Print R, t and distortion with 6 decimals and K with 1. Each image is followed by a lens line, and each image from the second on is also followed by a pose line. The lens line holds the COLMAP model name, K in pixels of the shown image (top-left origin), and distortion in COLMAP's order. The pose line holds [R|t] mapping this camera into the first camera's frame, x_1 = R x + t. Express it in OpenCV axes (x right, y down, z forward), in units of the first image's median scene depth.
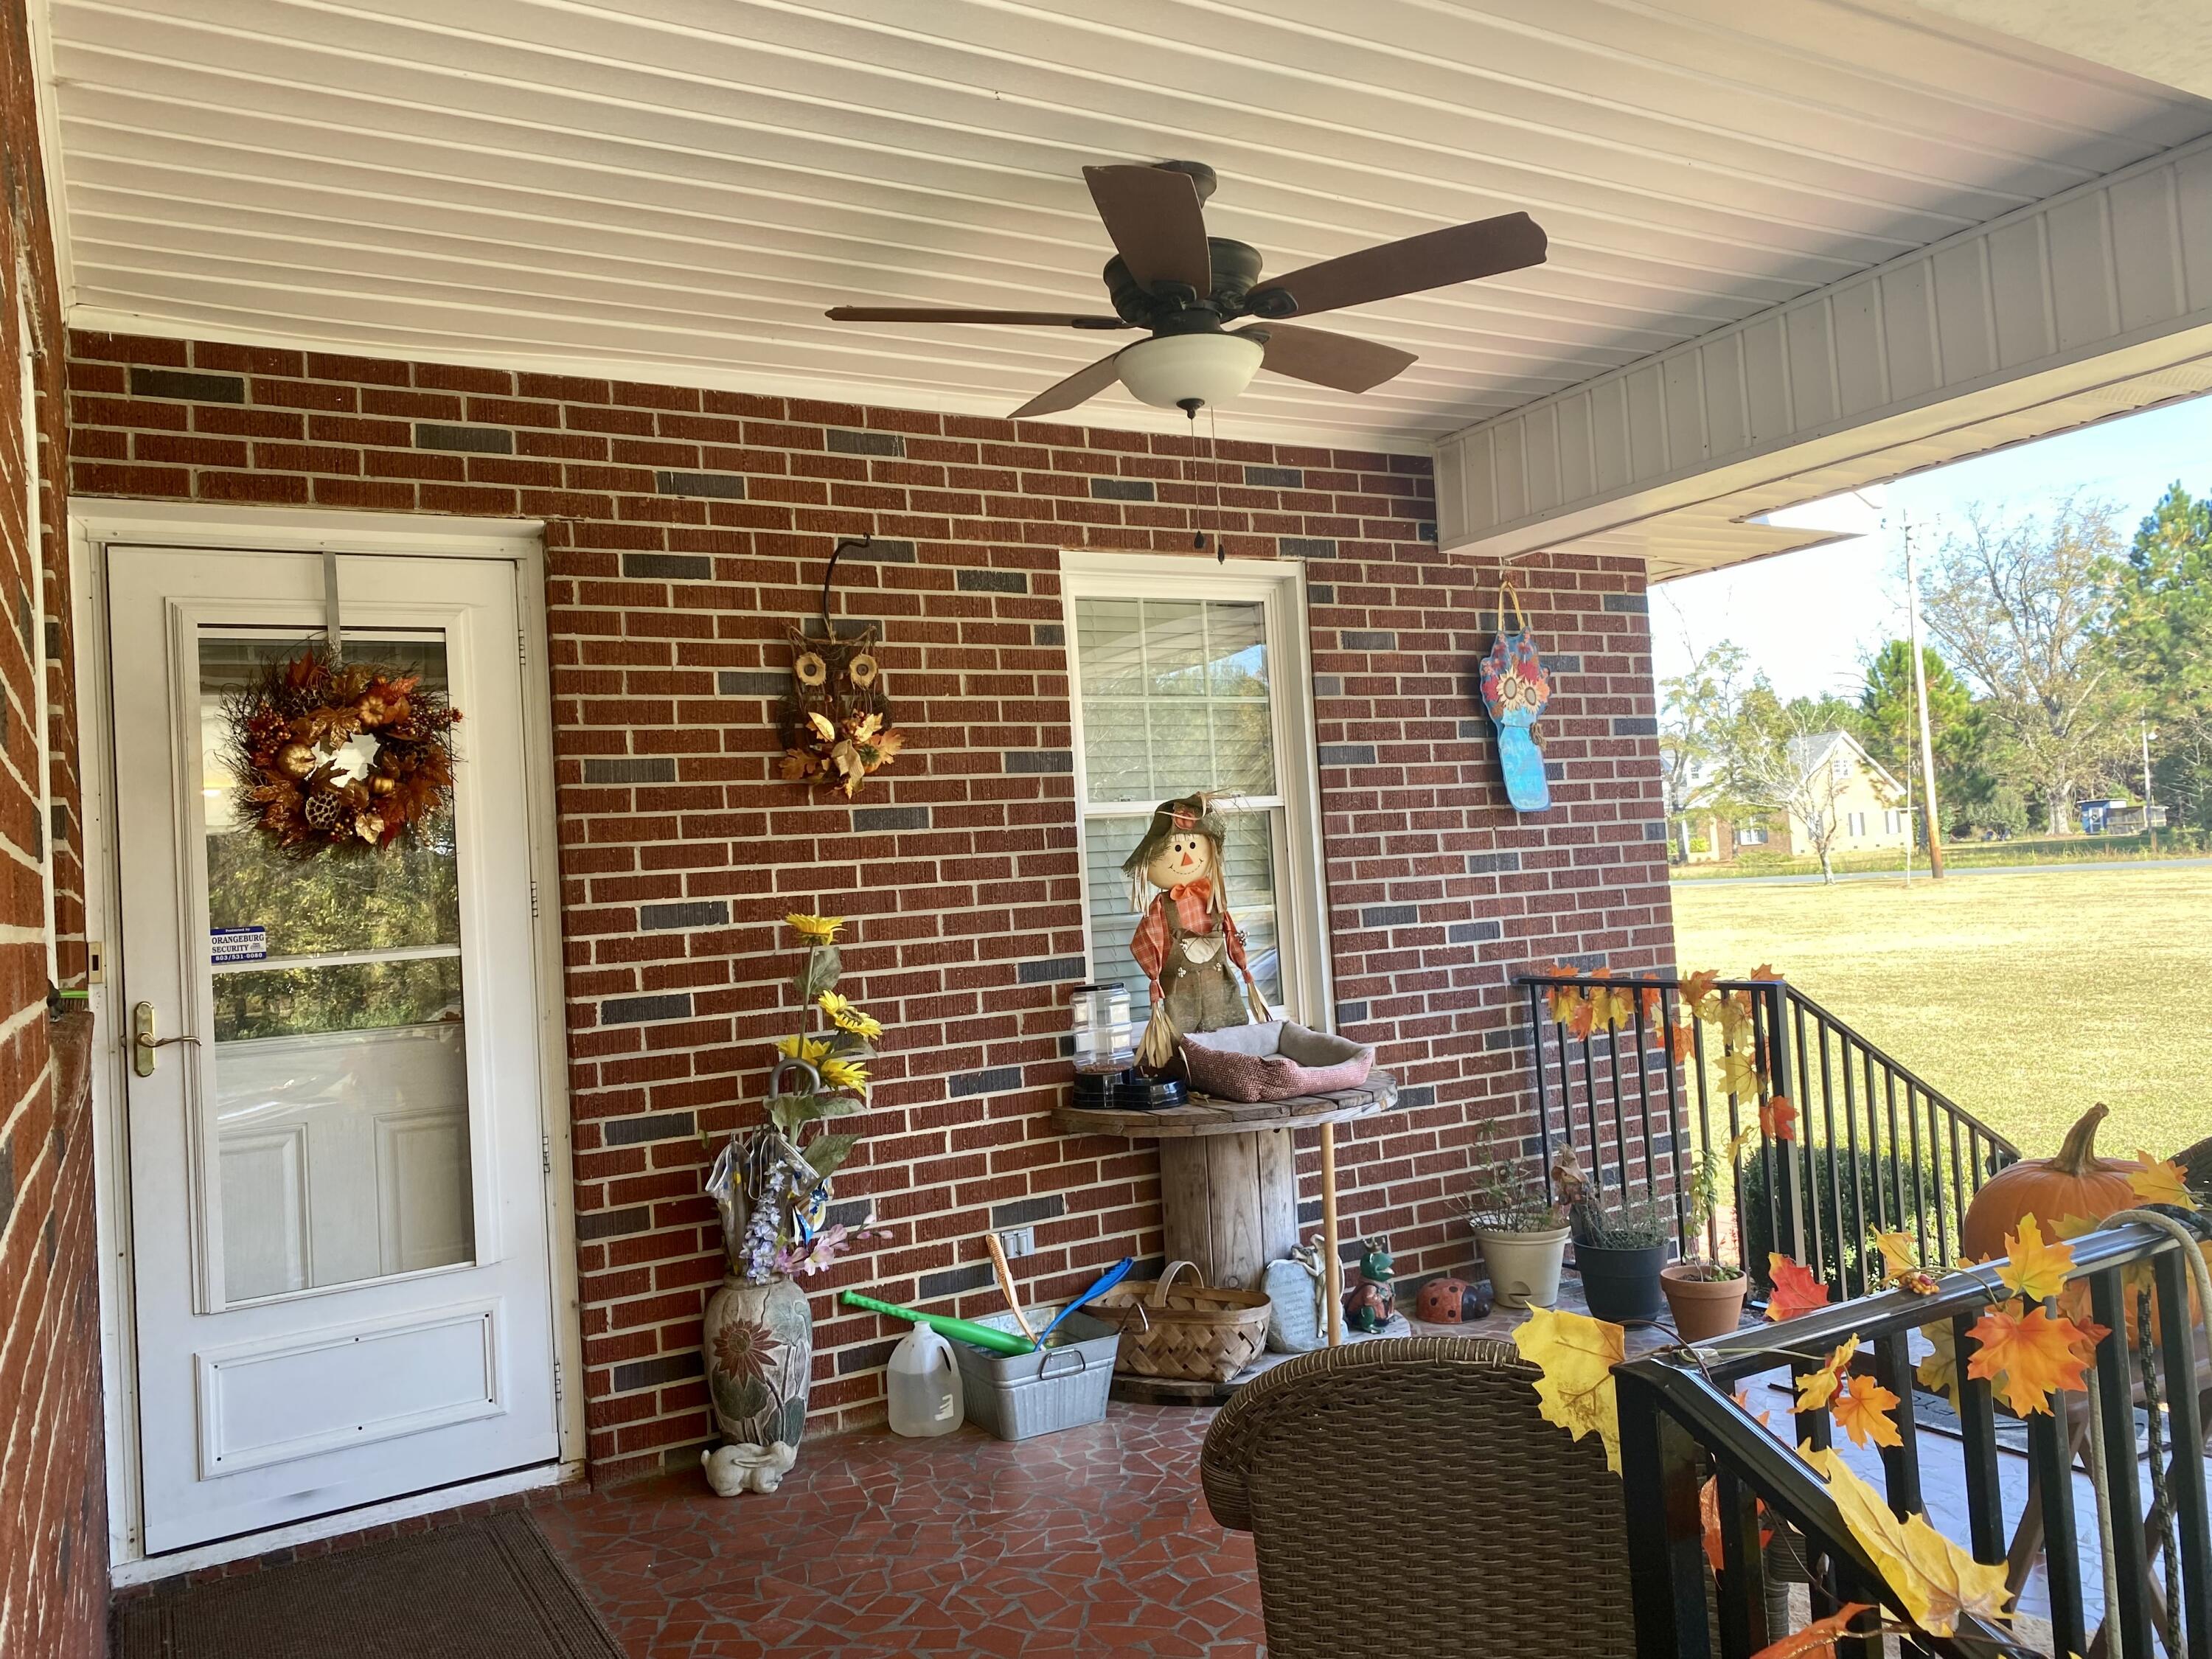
lens RADIAL K [[1659.9, 0, 1111.2], [0, 1659.9, 827.1], [0, 0, 1]] dist [0.005519, -0.003403]
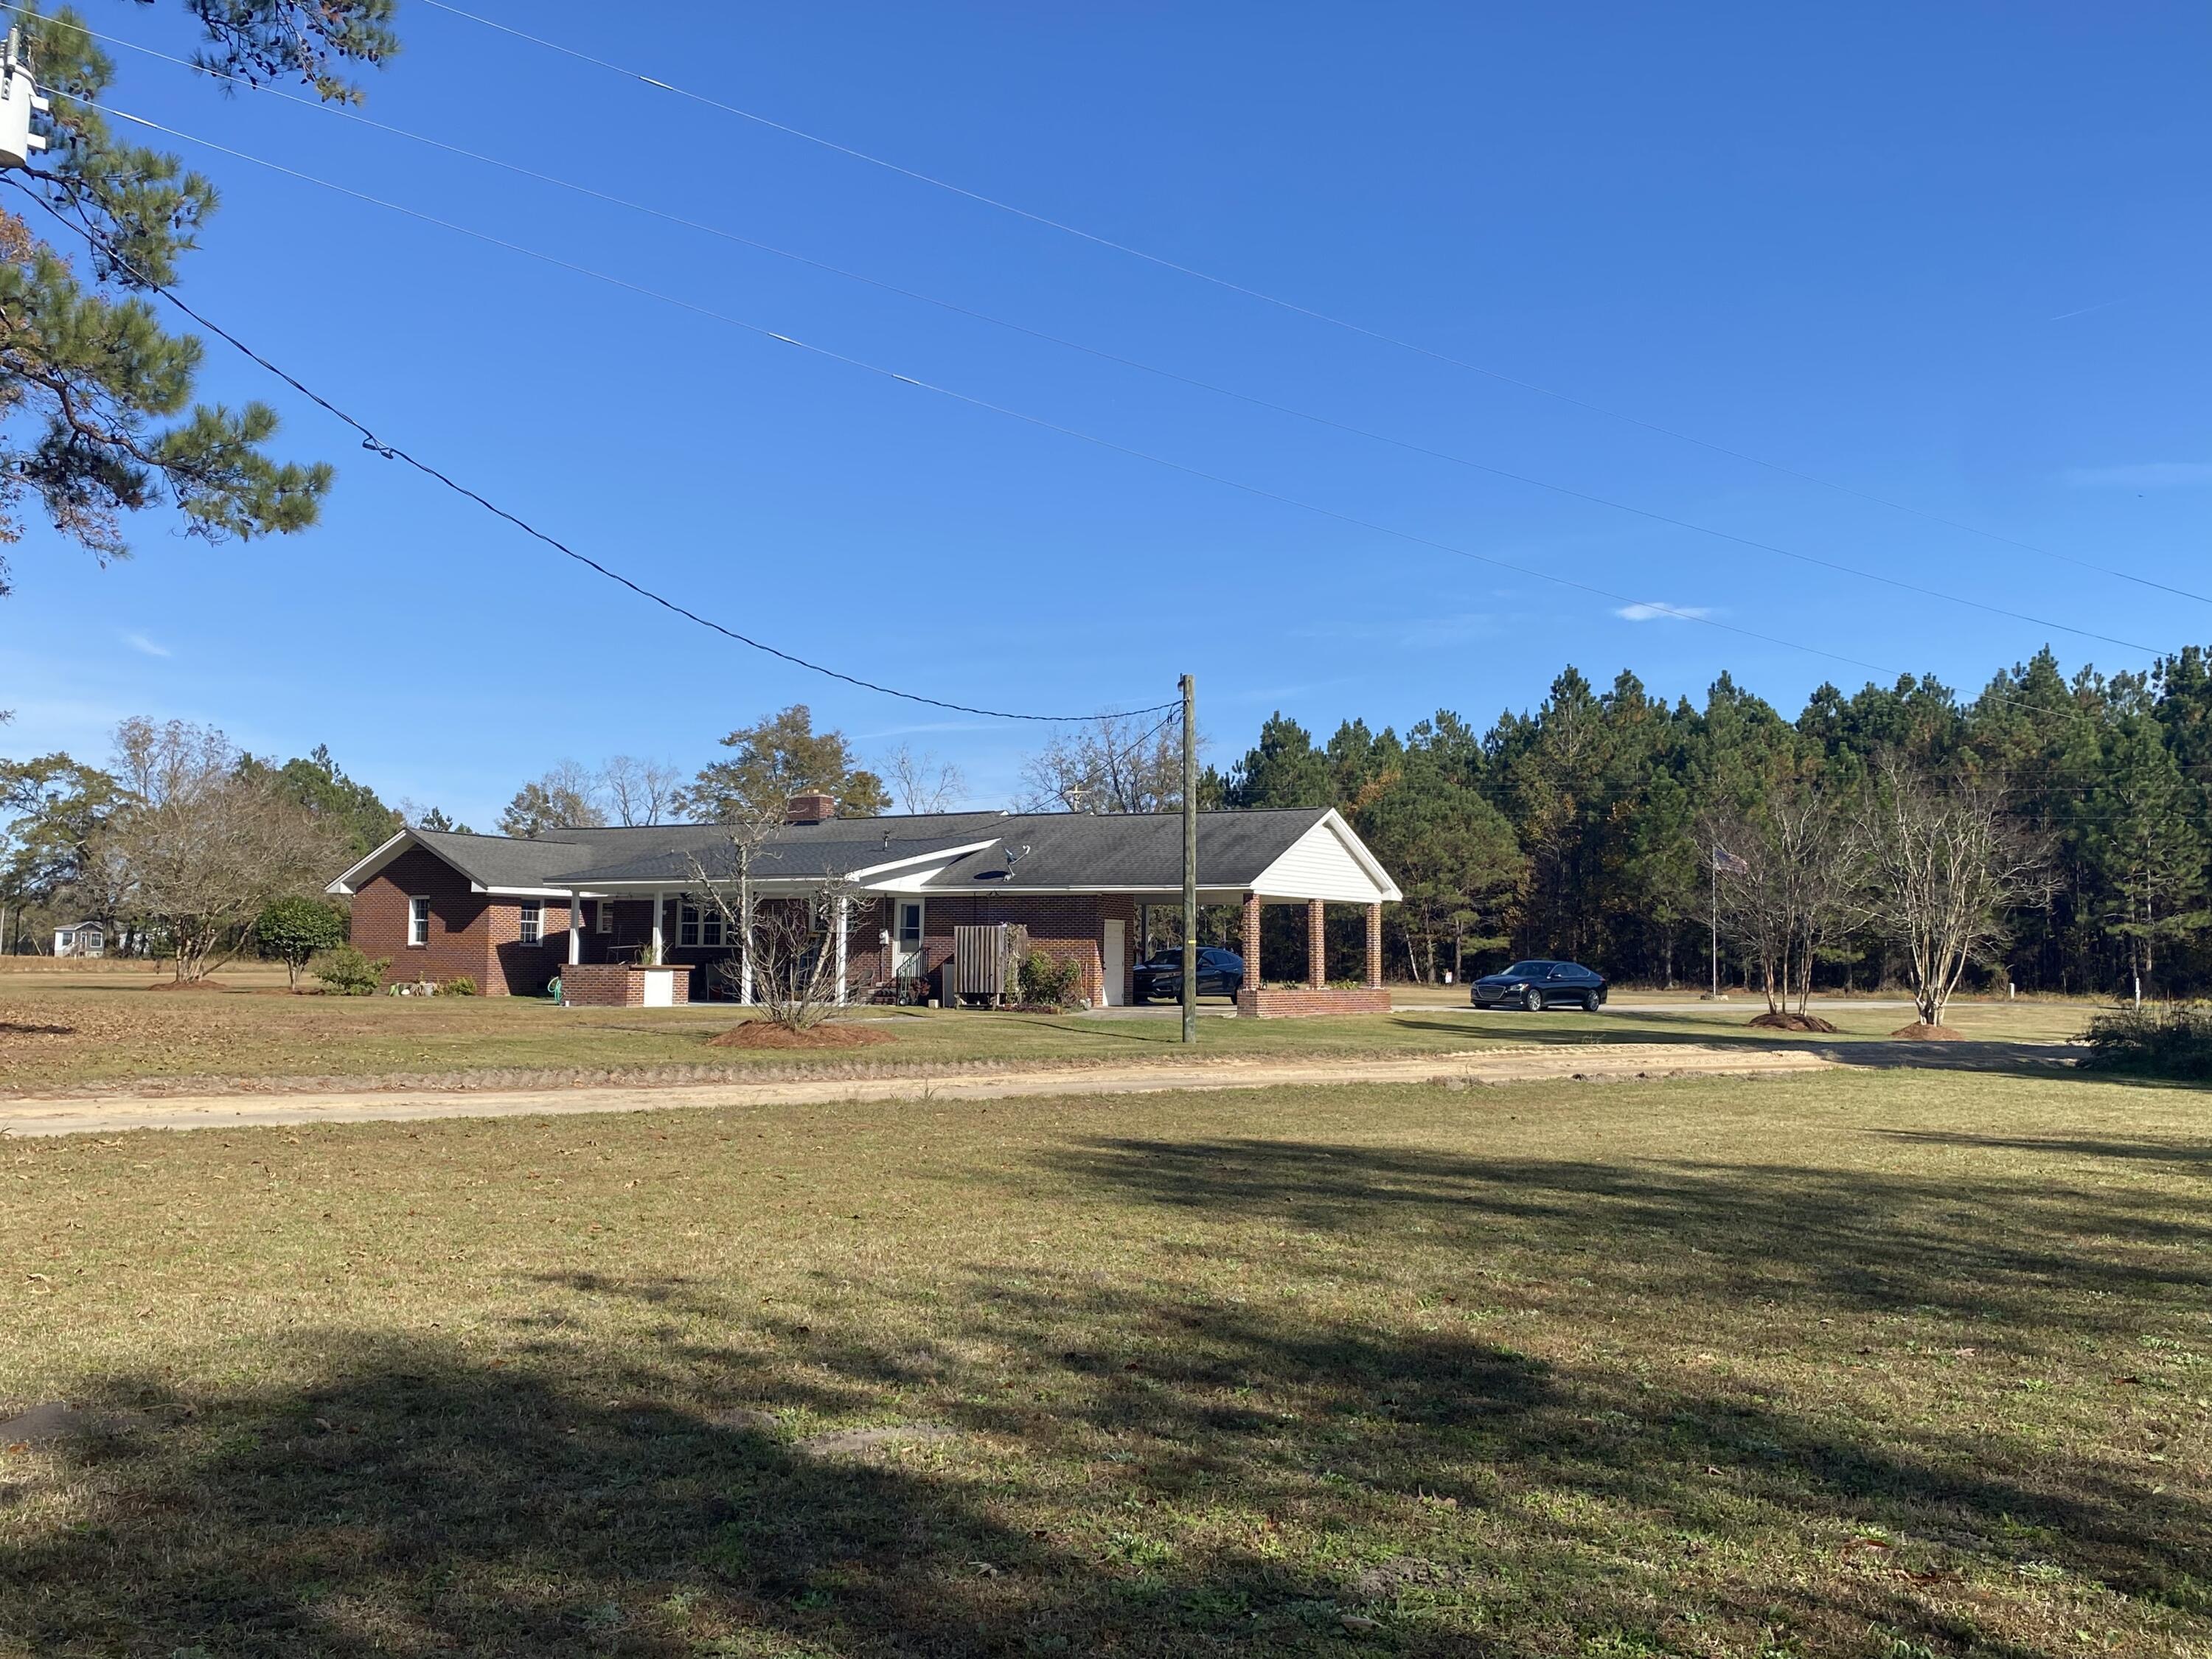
lens RADIAL K [[1659.9, 0, 1111.2], [0, 1659.9, 827.1], [0, 0, 1]] dist [0.005519, -0.003403]
pose [[0.874743, 0.120485, 0.469370, -2.200104], [-0.091418, 0.992235, -0.084331, 0.078231], [-0.475886, 0.030859, 0.878965, -3.979320]]
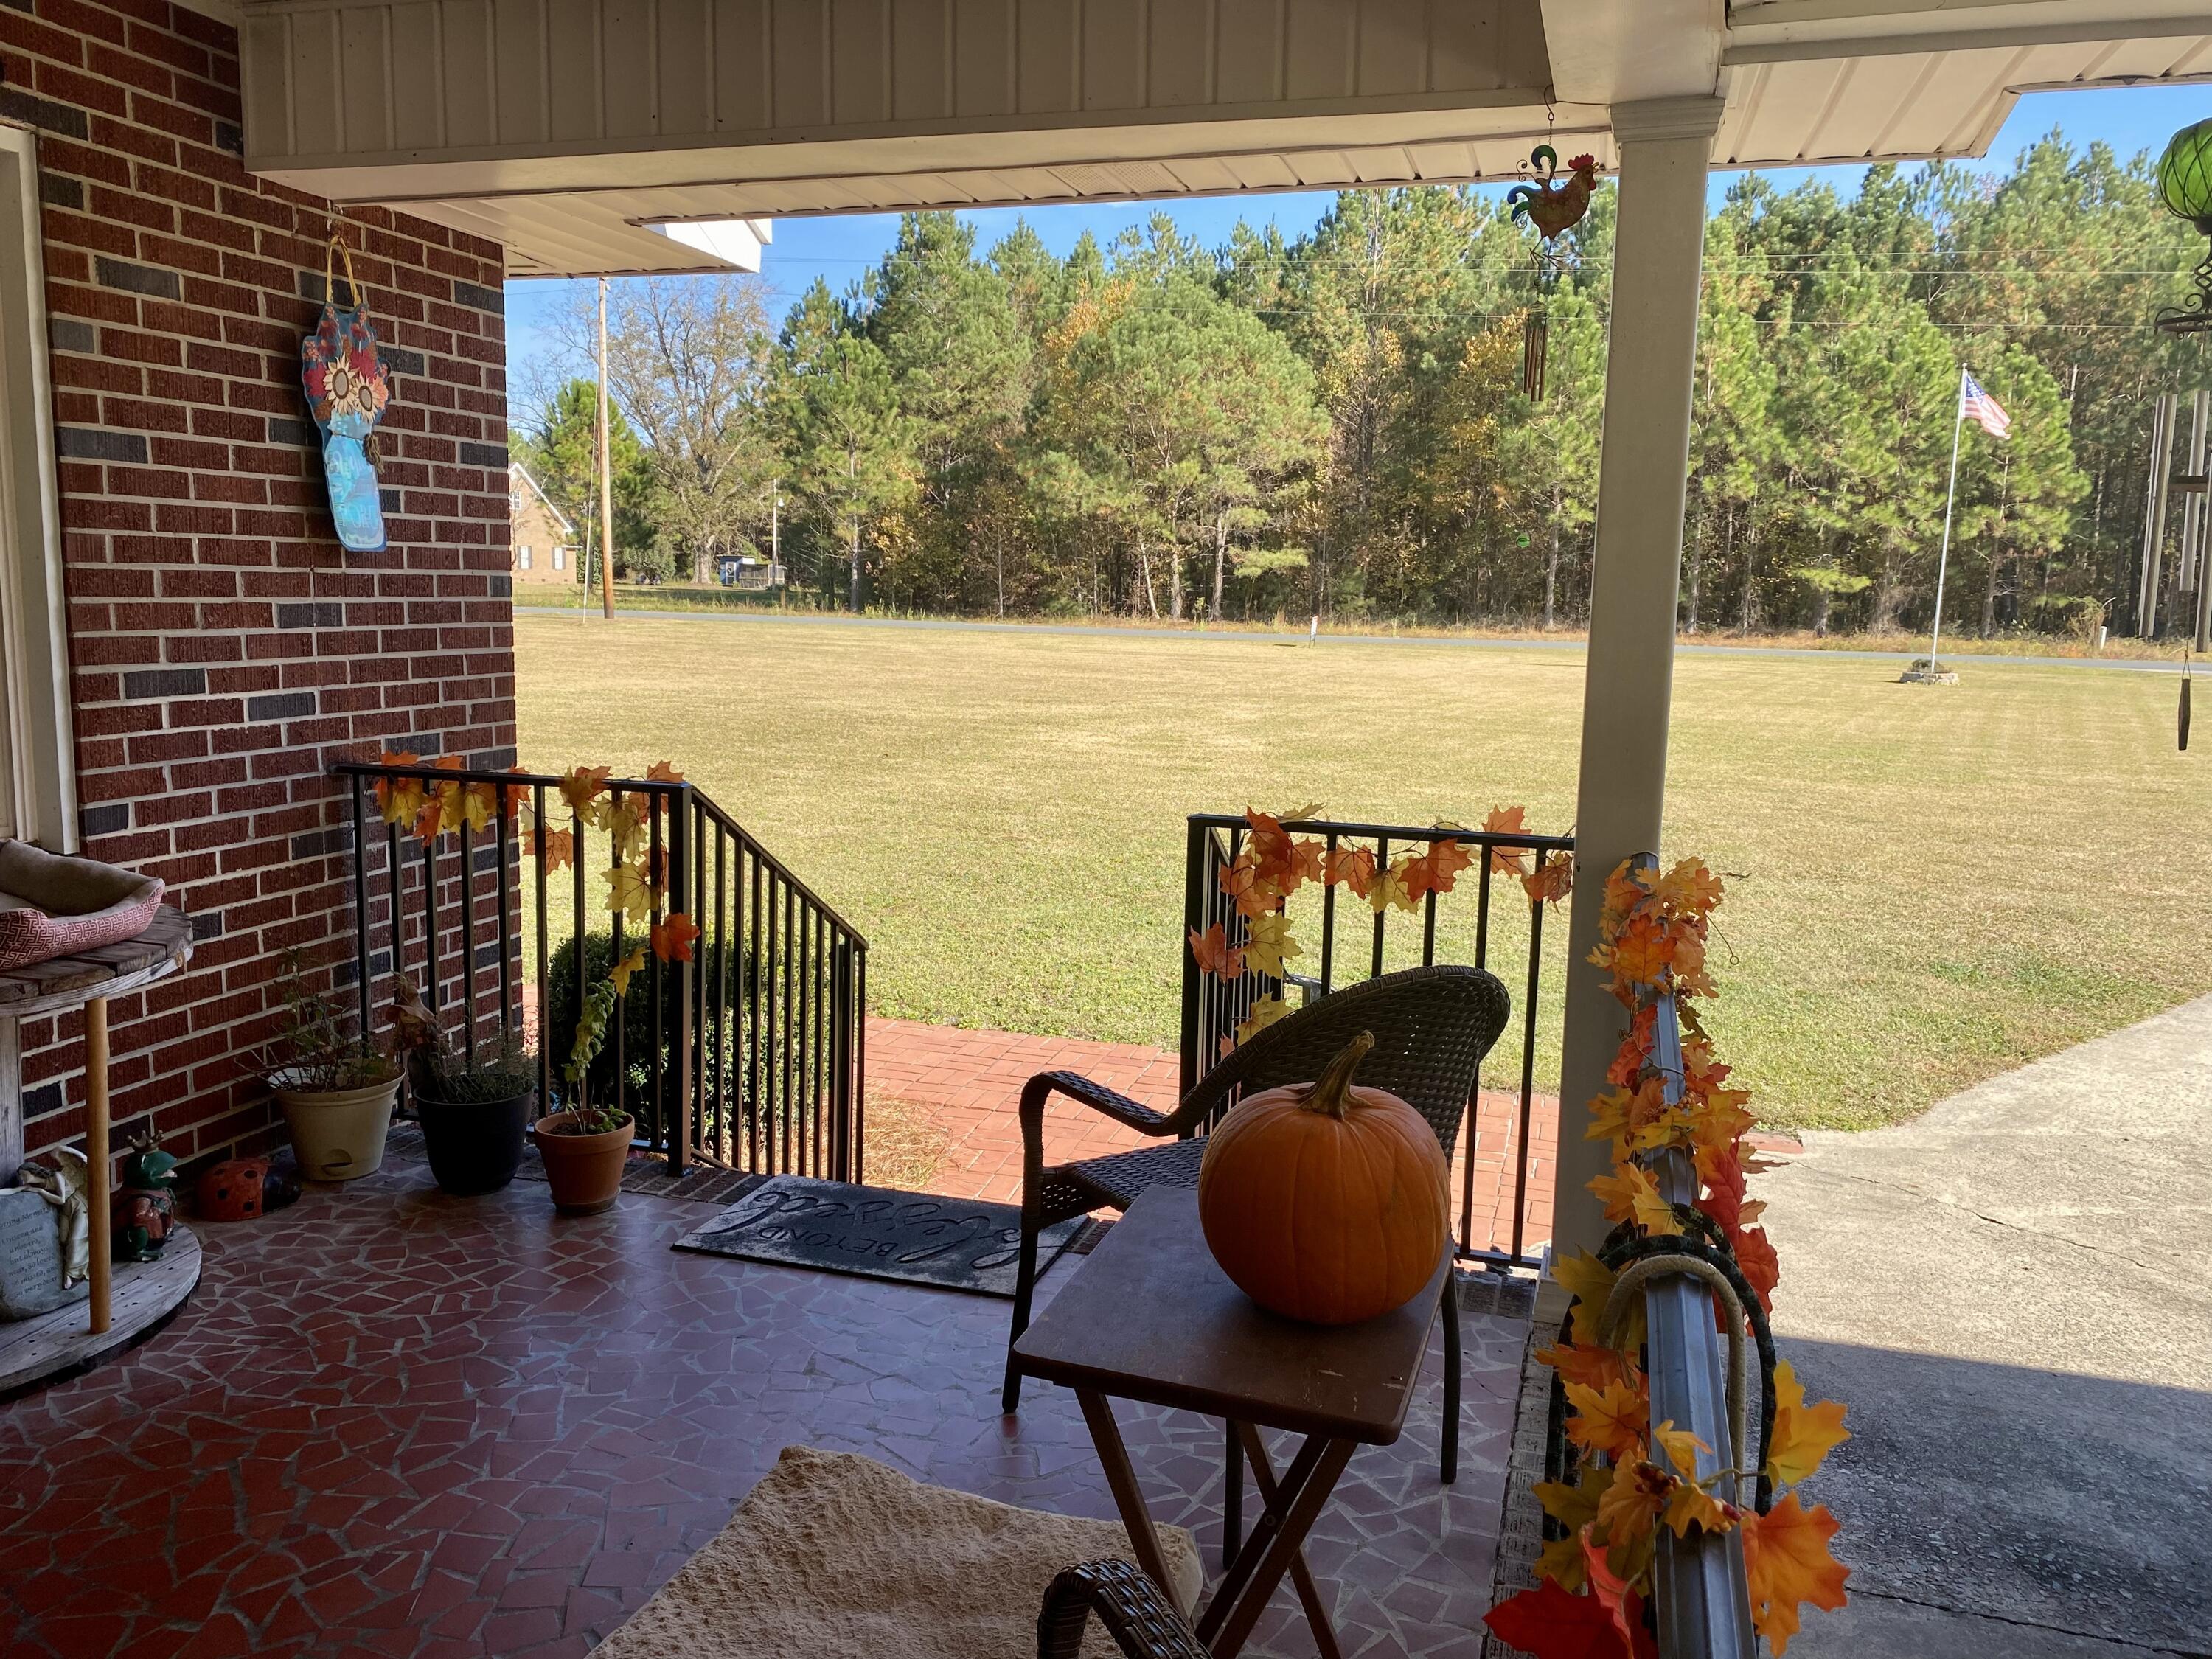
lens RADIAL K [[1659.9, 0, 1111.2], [0, 1659.9, 827.1], [0, 0, 1]] dist [0.005519, -0.003403]
pose [[0.719373, -0.020748, 0.694314, -0.034845], [-0.093370, 0.987594, 0.126252, -0.012822], [-0.688320, -0.155651, 0.708512, 0.194611]]
